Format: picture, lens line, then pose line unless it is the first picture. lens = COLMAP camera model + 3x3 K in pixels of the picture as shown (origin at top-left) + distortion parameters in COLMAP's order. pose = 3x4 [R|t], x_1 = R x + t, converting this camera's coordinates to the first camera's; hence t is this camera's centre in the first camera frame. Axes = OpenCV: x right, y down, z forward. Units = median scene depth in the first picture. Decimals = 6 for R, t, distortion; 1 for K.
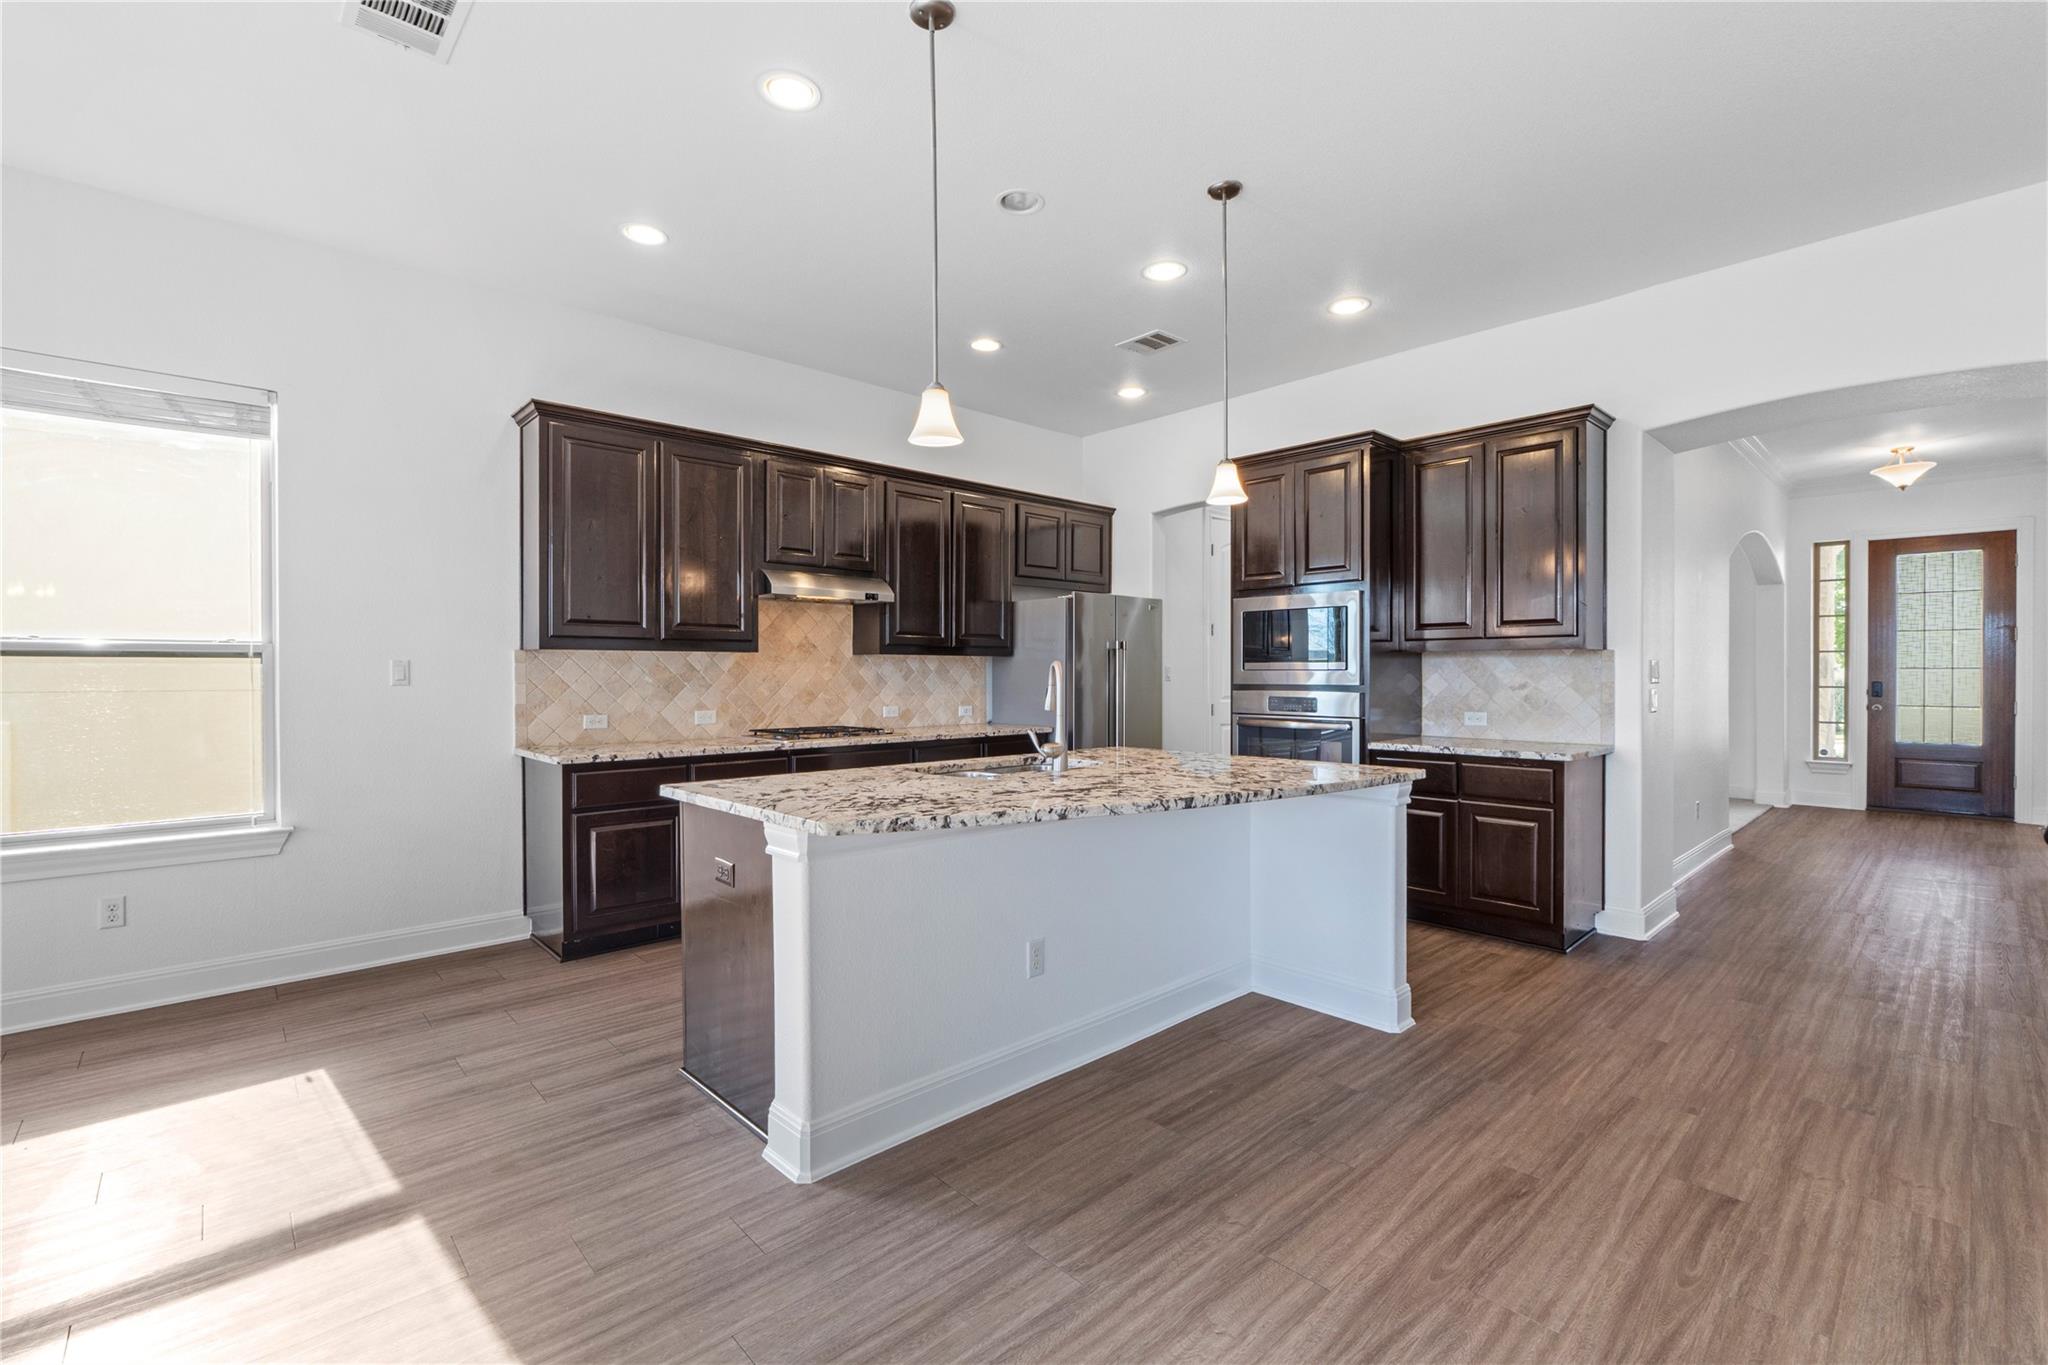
lens RADIAL K [[909.6, 0, 1015.6], [0, 909.6, 673.6], [0, 0, 1]] dist [-0.011207, -0.000214]
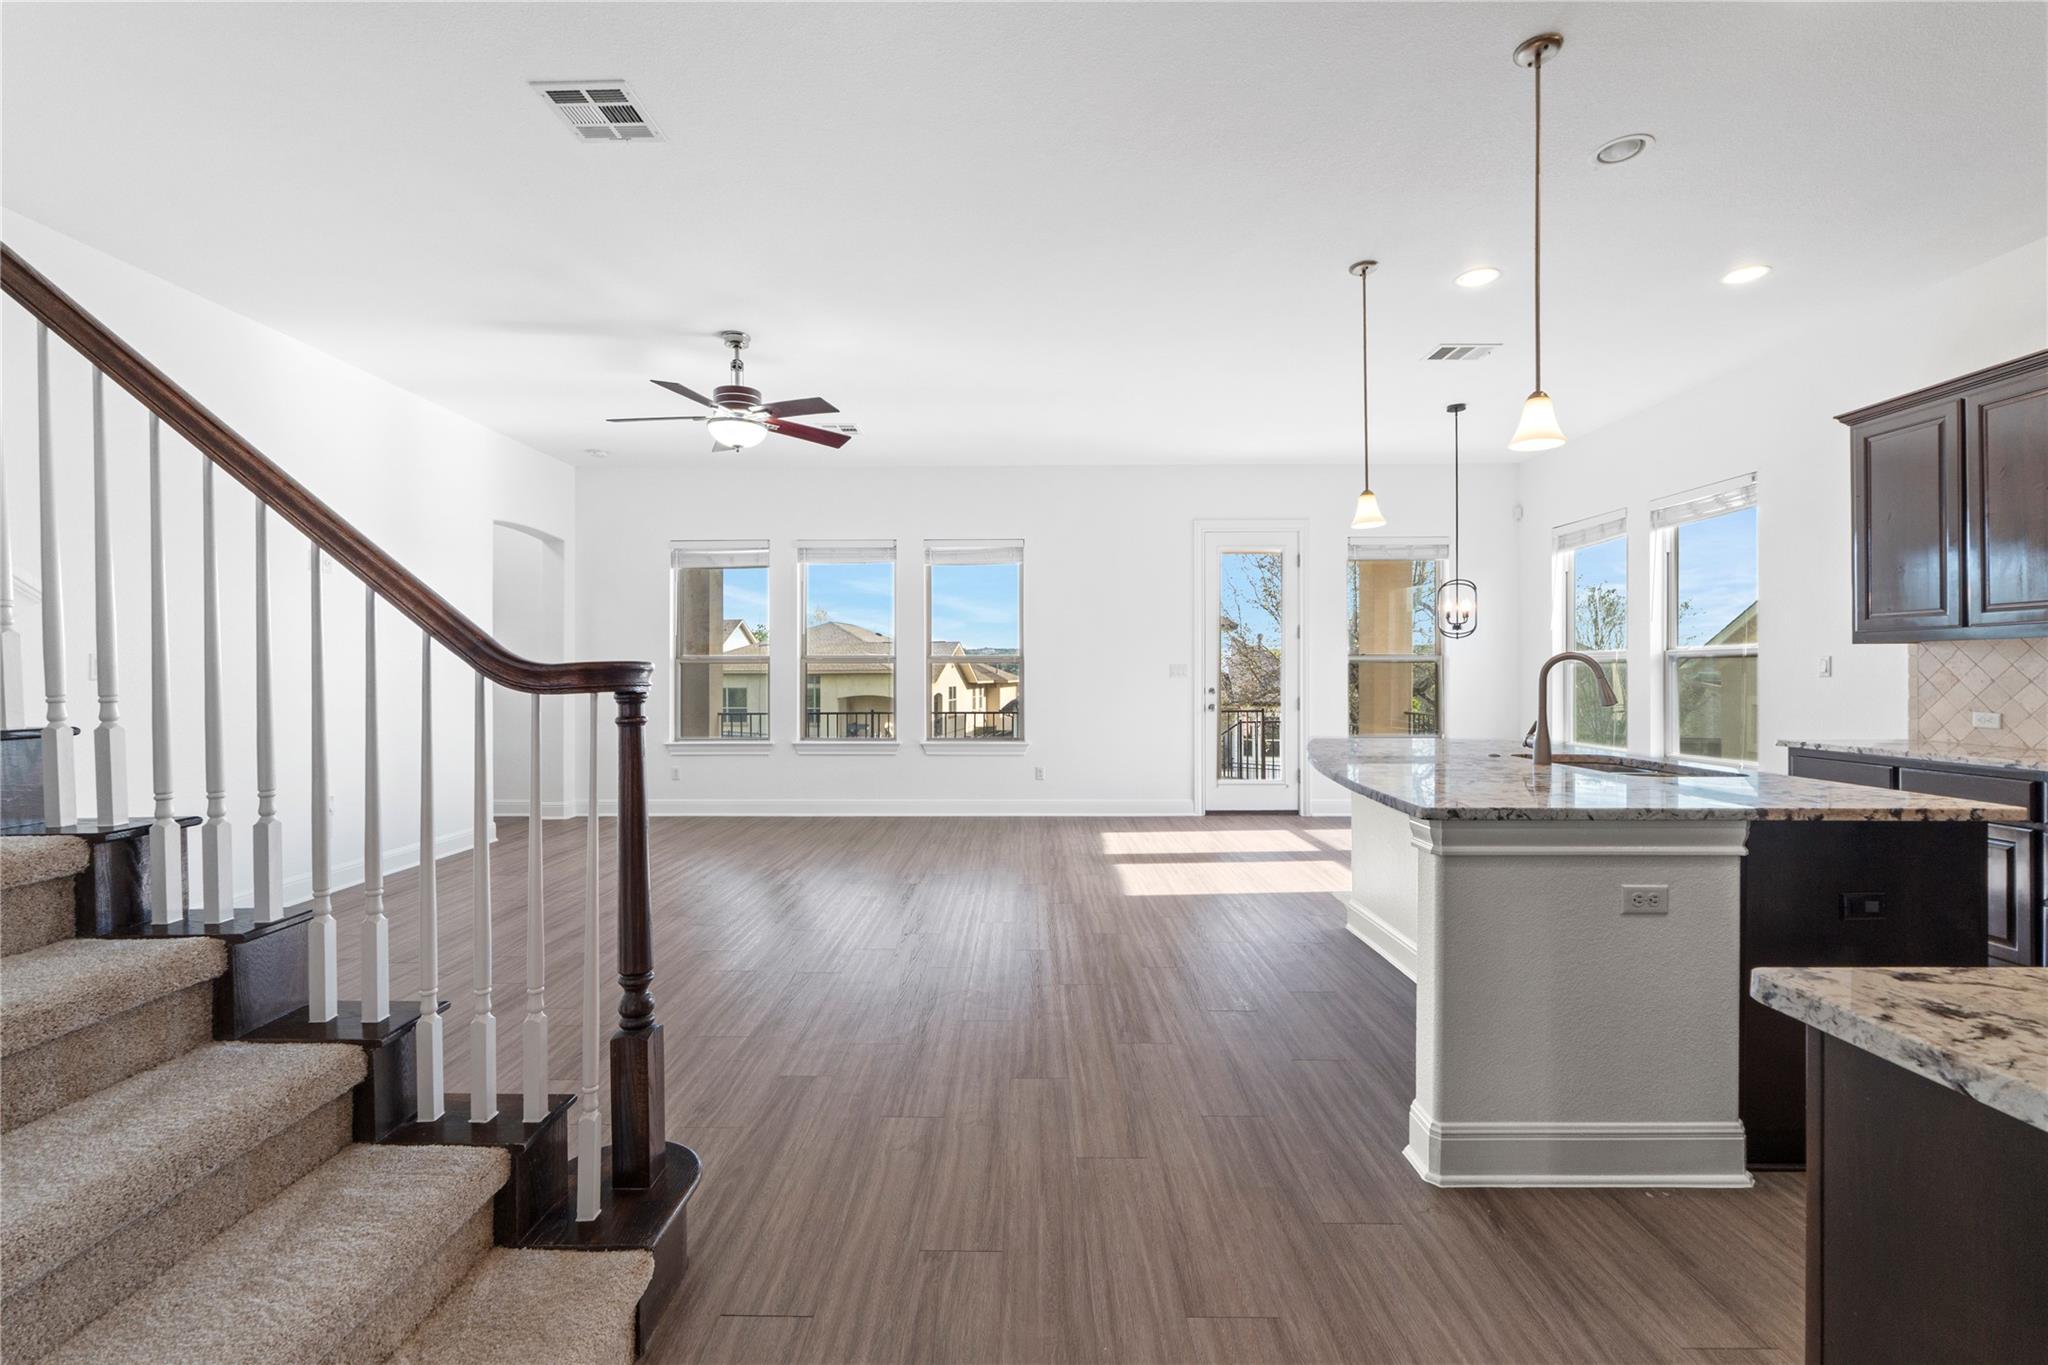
lens RADIAL K [[909.6, 0, 1018.0], [0, 909.6, 682.7], [0, 0, 1]] dist [-0.011207, -0.000214]
pose [[-0.693033, 0.012785, -0.720792, 1.268280], [0.005335, 0.999906, 0.012606, -0.000329], [0.720886, 0.004891, -0.693037, 1.387956]]
